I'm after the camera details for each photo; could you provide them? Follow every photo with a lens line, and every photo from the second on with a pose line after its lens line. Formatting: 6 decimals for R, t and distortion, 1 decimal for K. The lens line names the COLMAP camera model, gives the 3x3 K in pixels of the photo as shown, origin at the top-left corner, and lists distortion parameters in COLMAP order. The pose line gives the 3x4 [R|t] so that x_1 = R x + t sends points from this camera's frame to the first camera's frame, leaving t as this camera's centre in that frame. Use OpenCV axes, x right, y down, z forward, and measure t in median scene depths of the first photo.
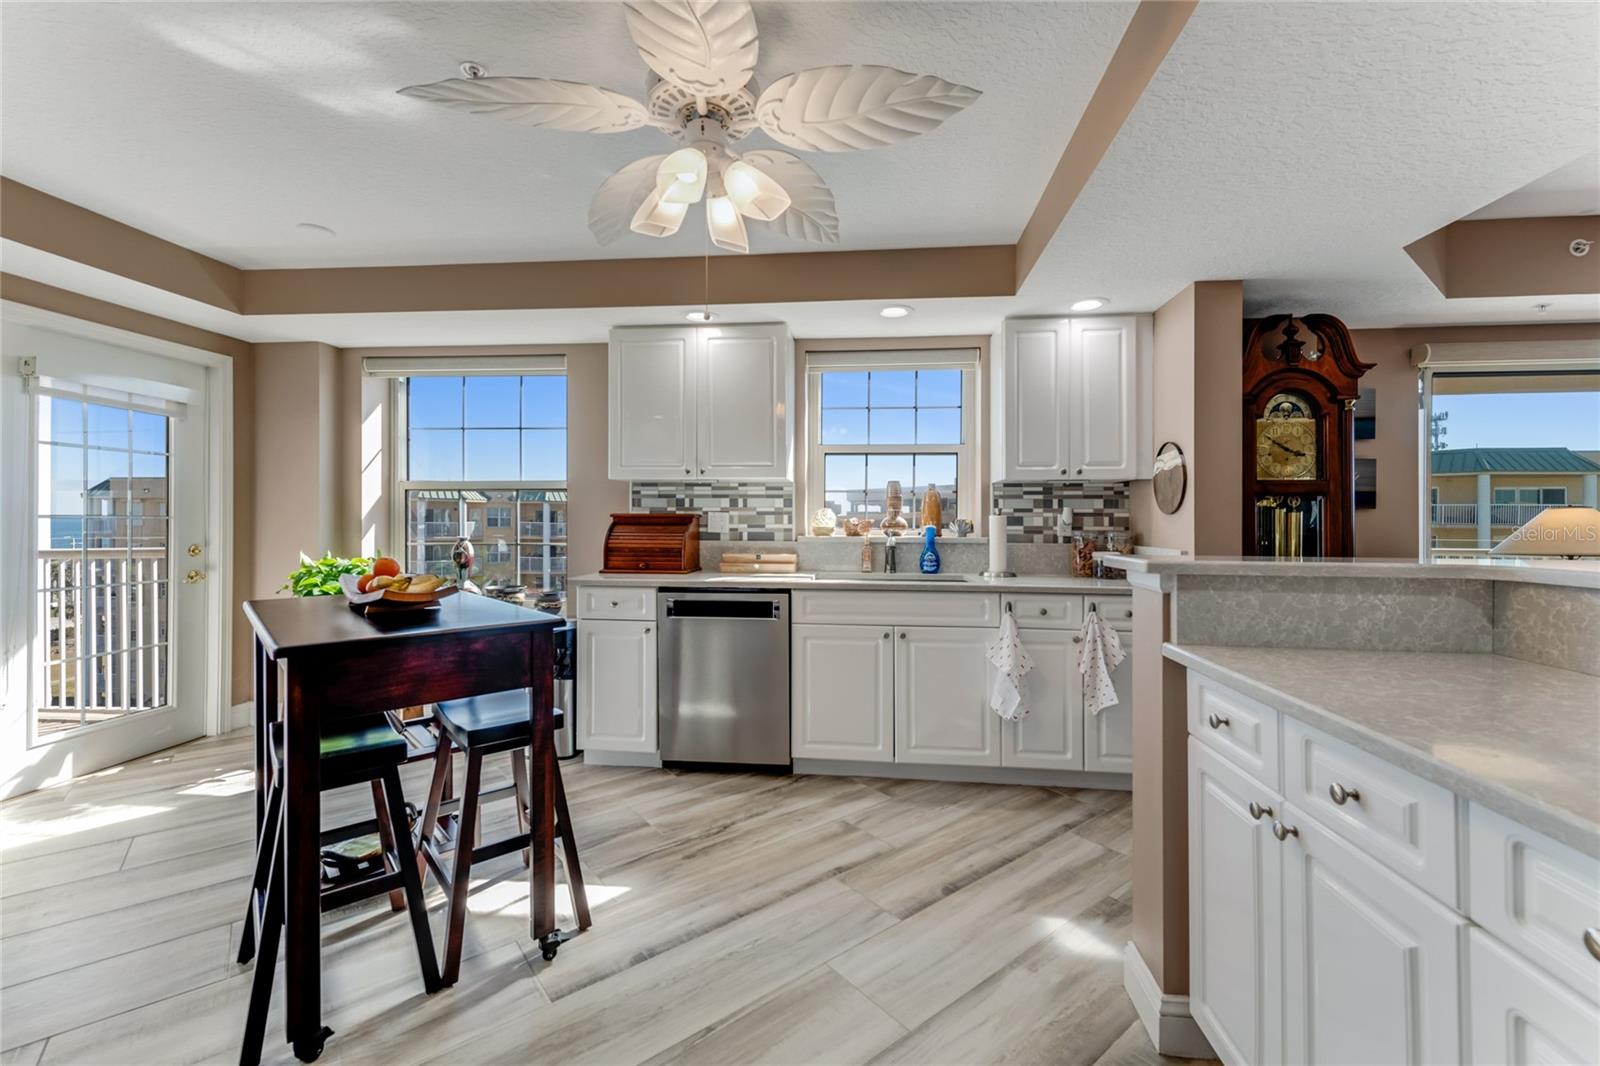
lens RADIAL K [[644.7, 0, 800.2], [0, 644.7, 512.6], [0, 0, 1]] dist [0.012904, -0.001905]
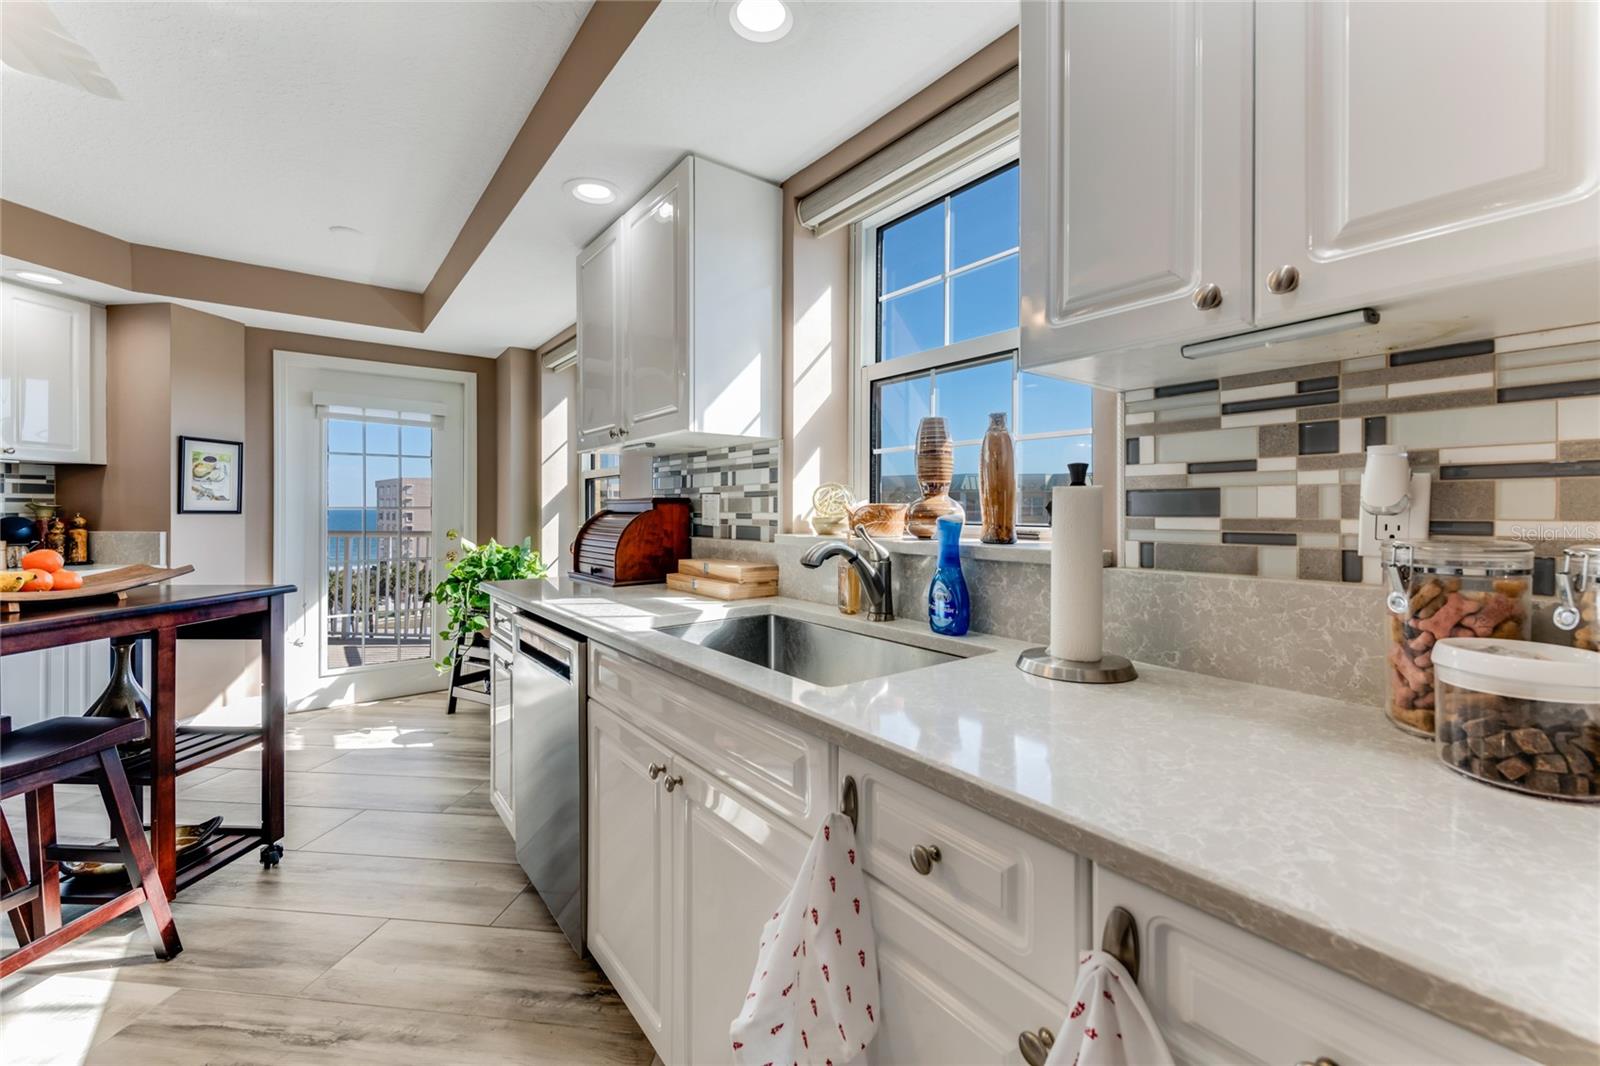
lens RADIAL K [[644.7, 0, 820.7], [0, 644.7, 509.2], [0, 0, 1]] dist [0.012904, -0.001905]
pose [[0.698300, -0.004883, -0.715789, 0.432149], [0.012640, 0.999905, 0.005510, 0.012661], [0.715694, -0.012896, 0.698295, 0.650324]]
